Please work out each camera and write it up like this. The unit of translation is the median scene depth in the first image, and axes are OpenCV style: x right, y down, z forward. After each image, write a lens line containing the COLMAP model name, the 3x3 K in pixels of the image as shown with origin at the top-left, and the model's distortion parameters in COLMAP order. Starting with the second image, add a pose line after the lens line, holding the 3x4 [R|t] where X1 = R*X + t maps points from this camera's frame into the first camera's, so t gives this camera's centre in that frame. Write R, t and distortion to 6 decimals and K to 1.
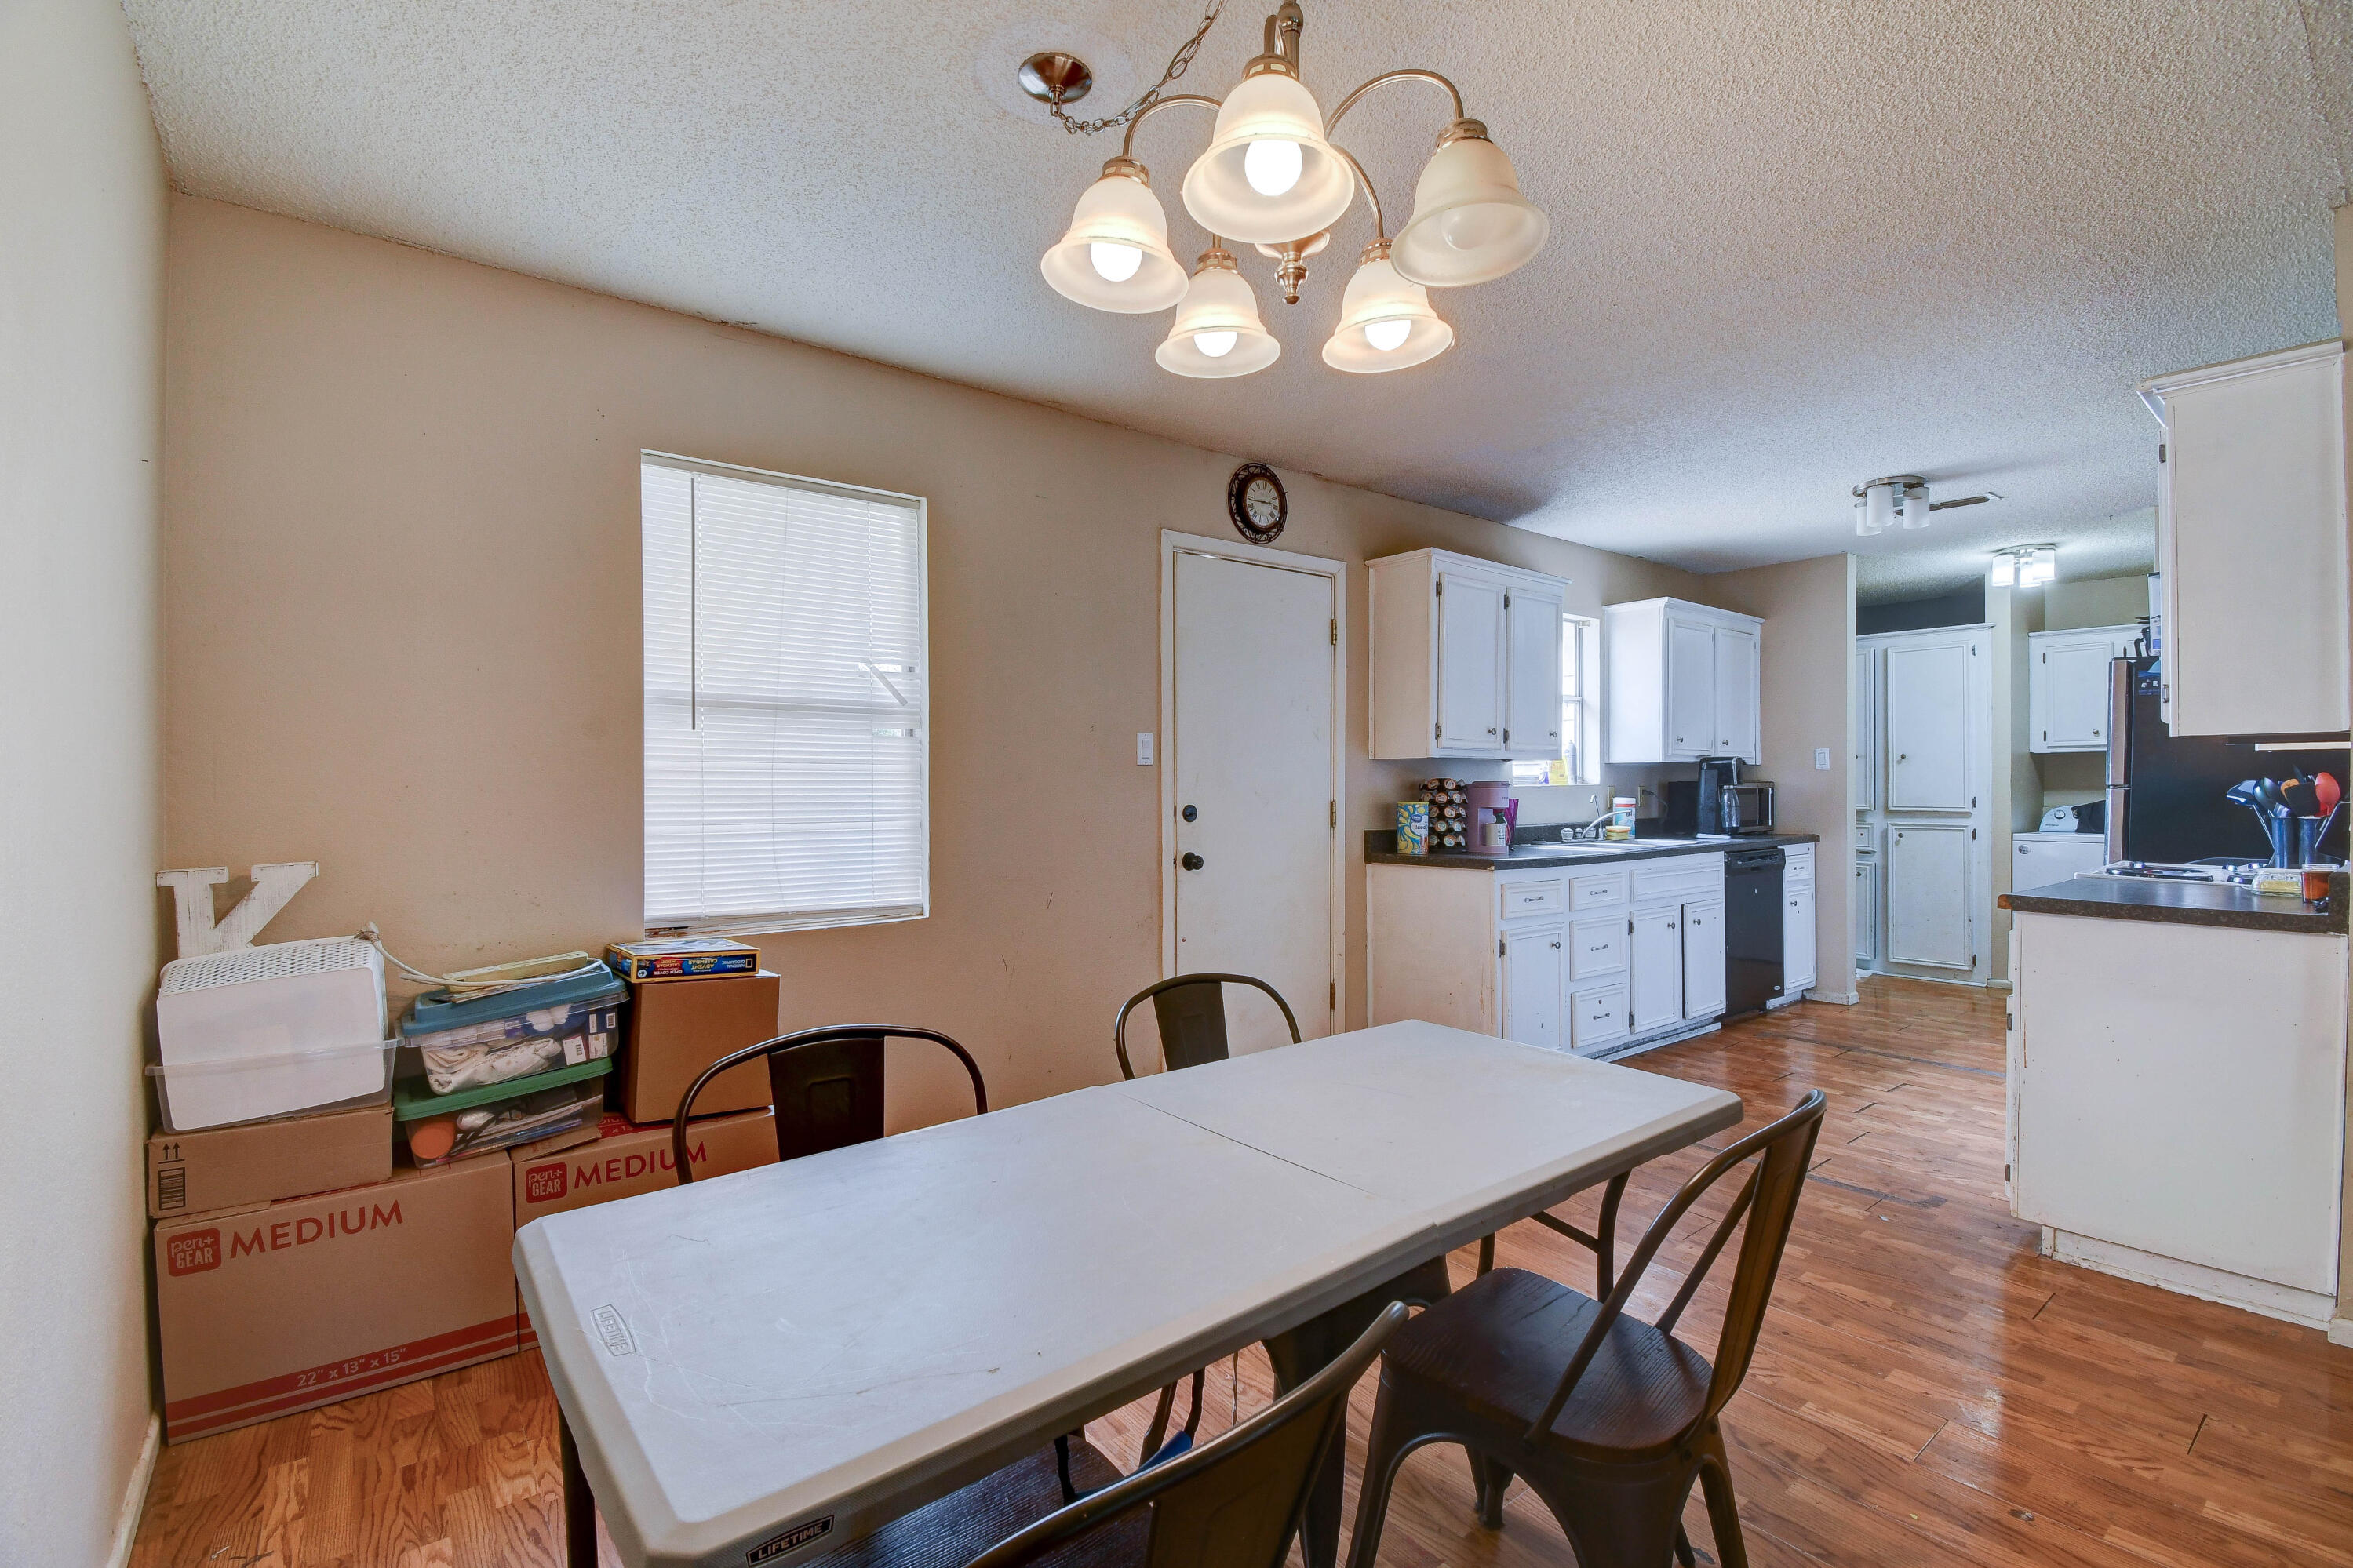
lens RADIAL K [[1035.9, 0, 1173.0], [0, 1035.9, 782.1], [0, 0, 1]] dist [0.014621, -0.021480]
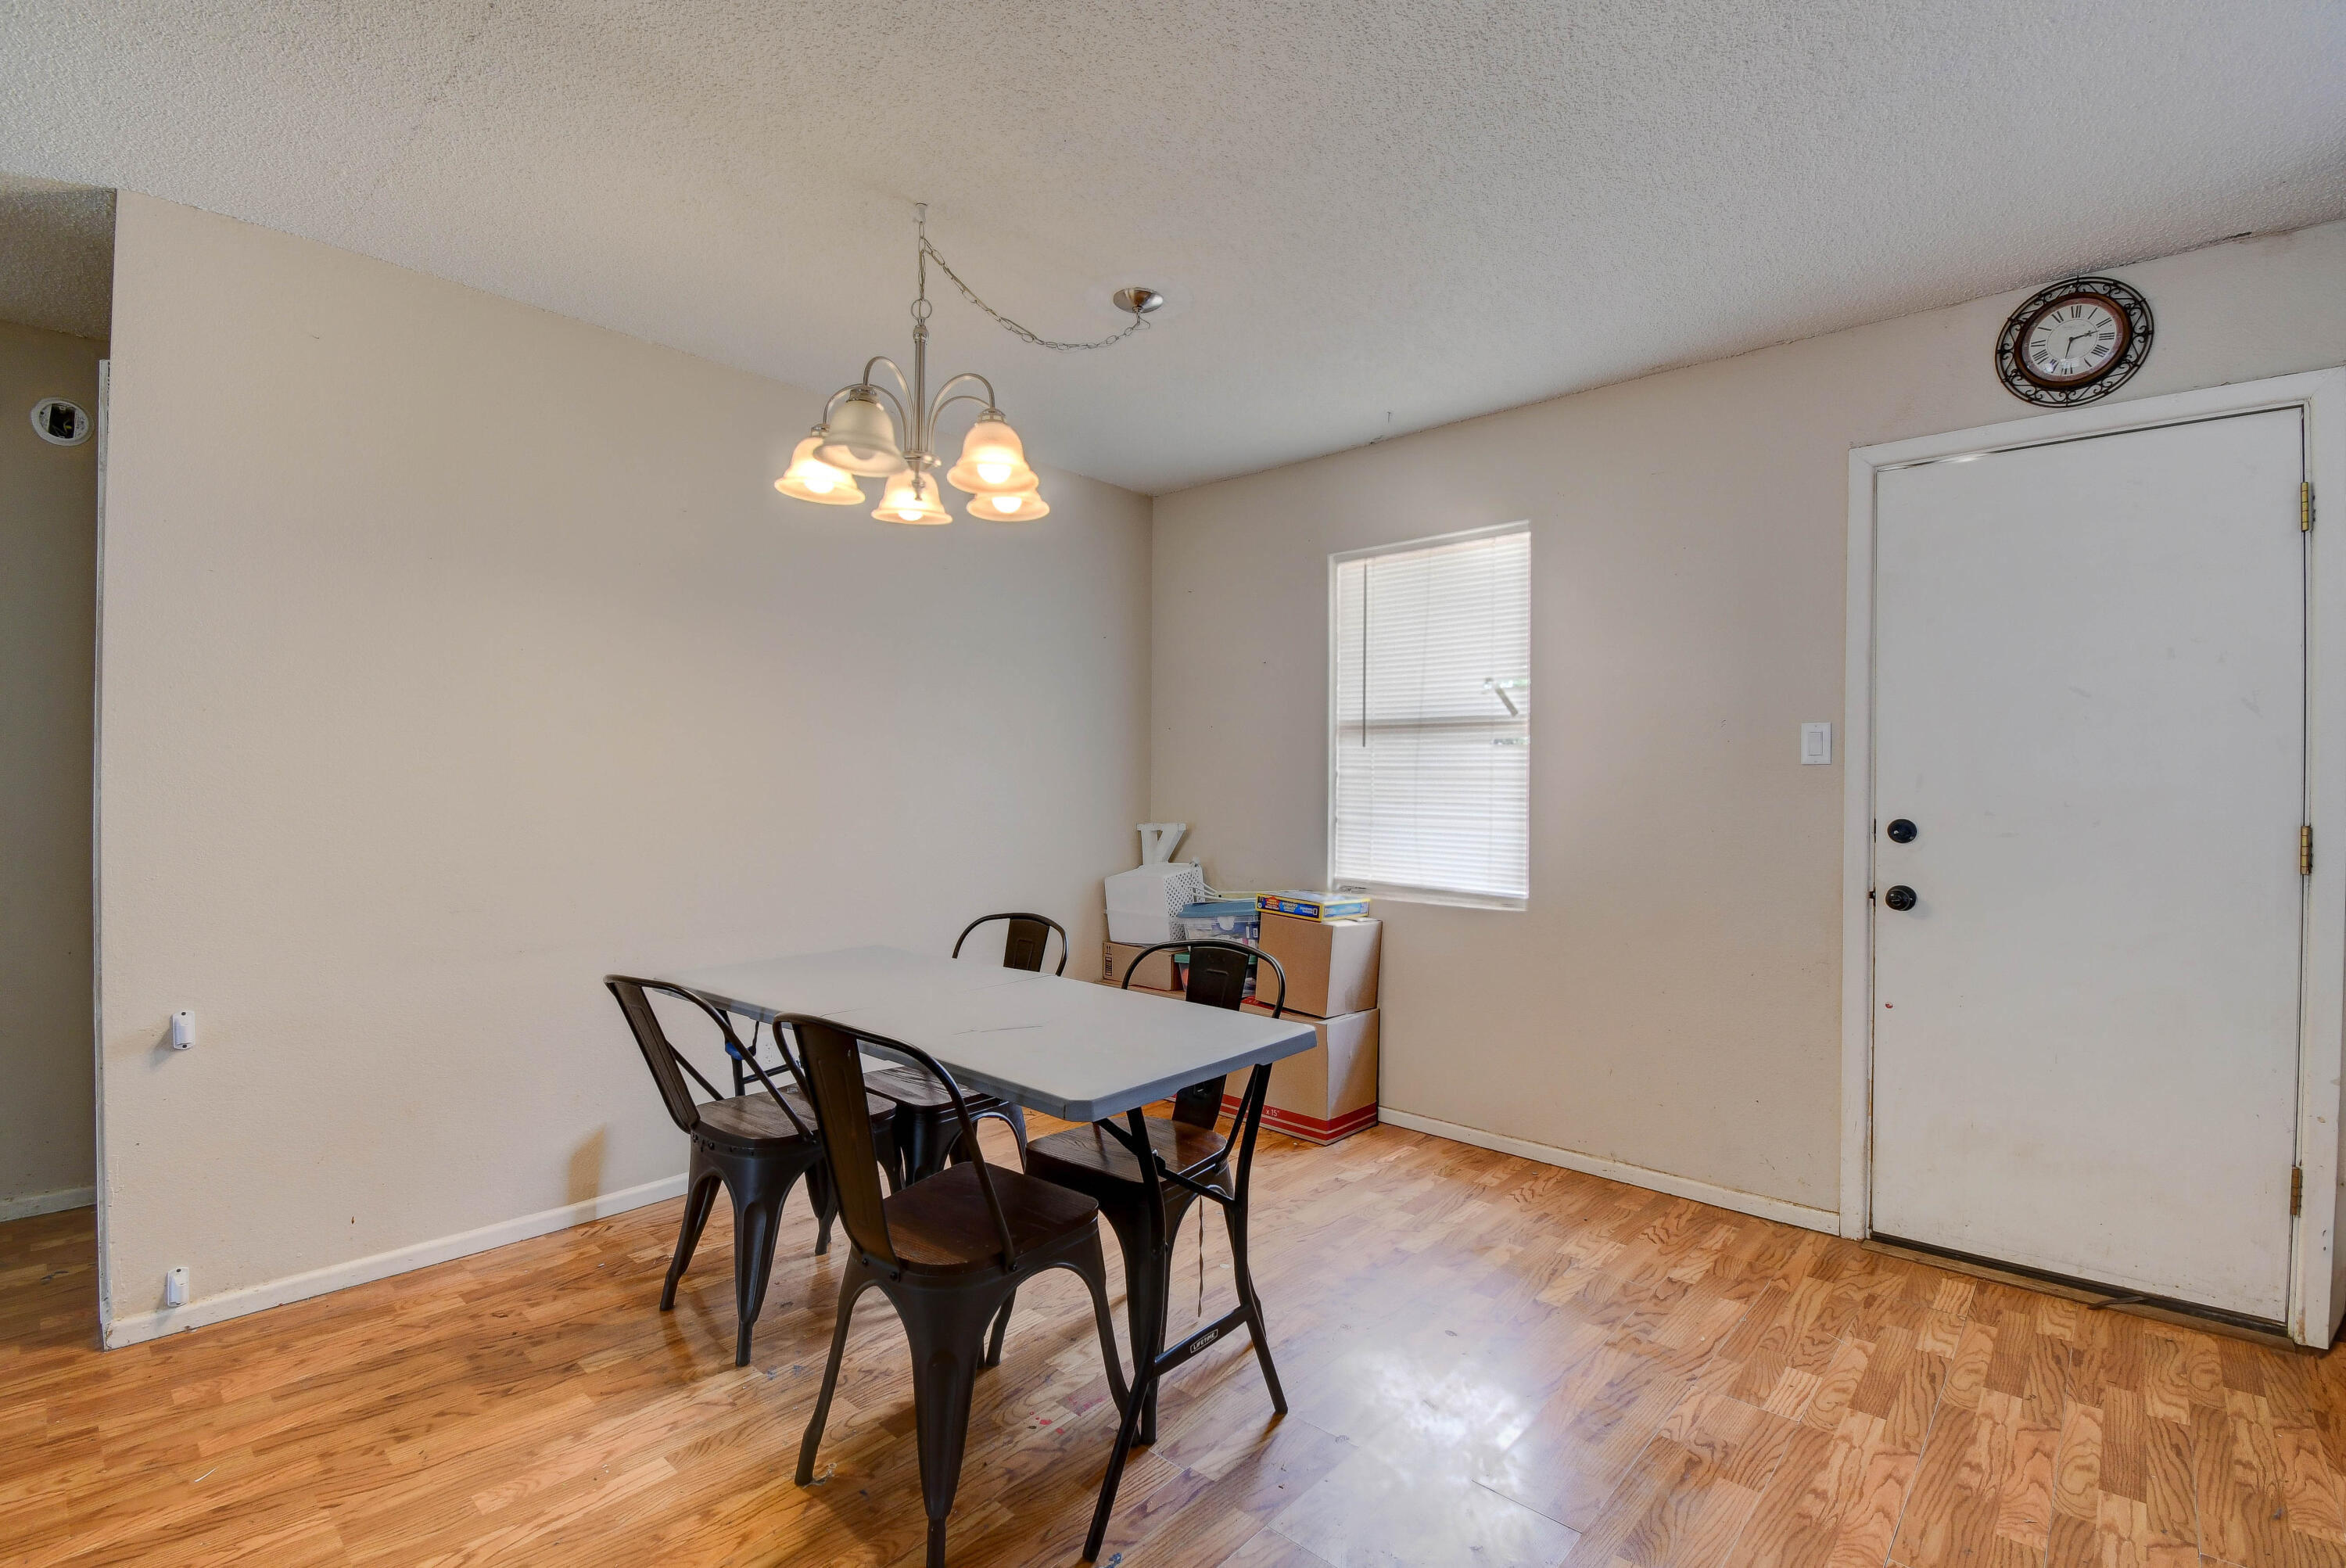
lens RADIAL K [[987.9, 0, 1138.1], [0, 987.9, 808.3], [0, 0, 1]] dist [-0.040617, -0.001598]
pose [[0.150212, 0.028469, -0.988244, 0.532667], [-0.003384, 0.999594, 0.028282, -0.002545], [0.988648, -0.000904, 0.150247, 0.341301]]
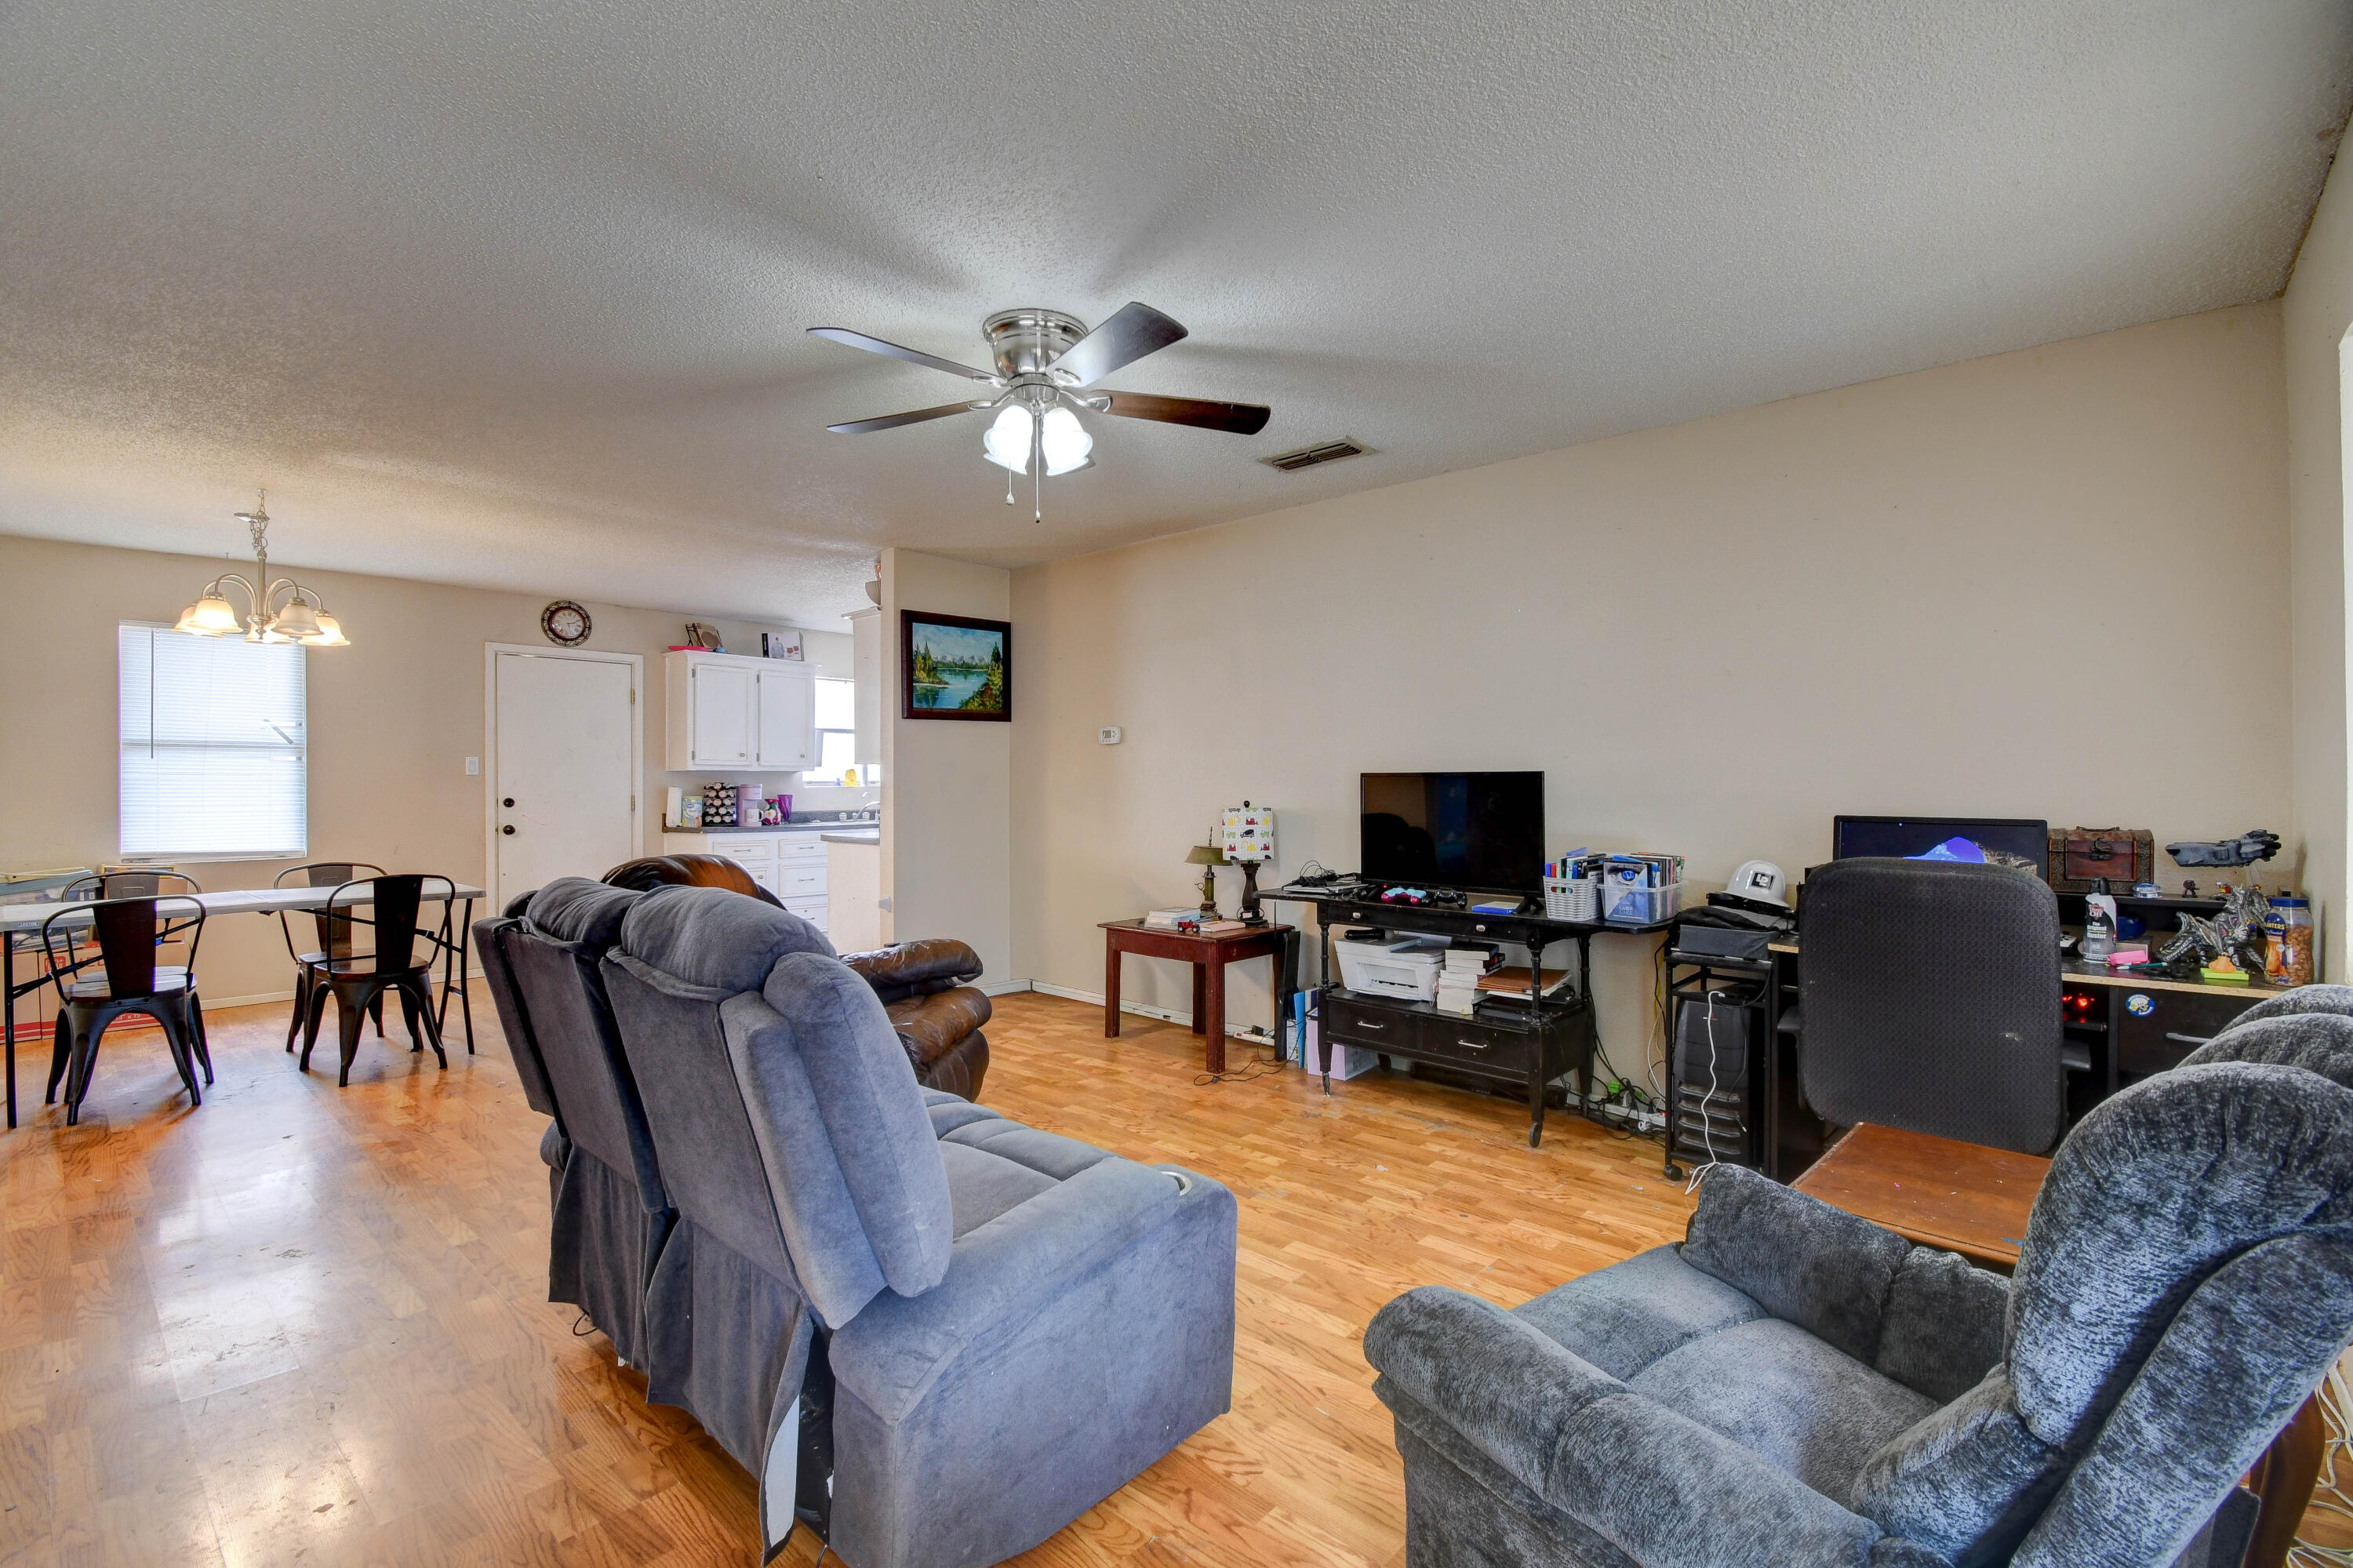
lens RADIAL K [[1036.1, 0, 1191.1], [0, 1036.1, 785.5], [0, 0, 1]] dist [0.014621, -0.021480]
pose [[0.981947, -0.001446, 0.189150, 0.736070], [0.001675, 0.999998, -0.001049, 0.004445], [-0.189148, 0.001347, 0.981948, -0.851578]]
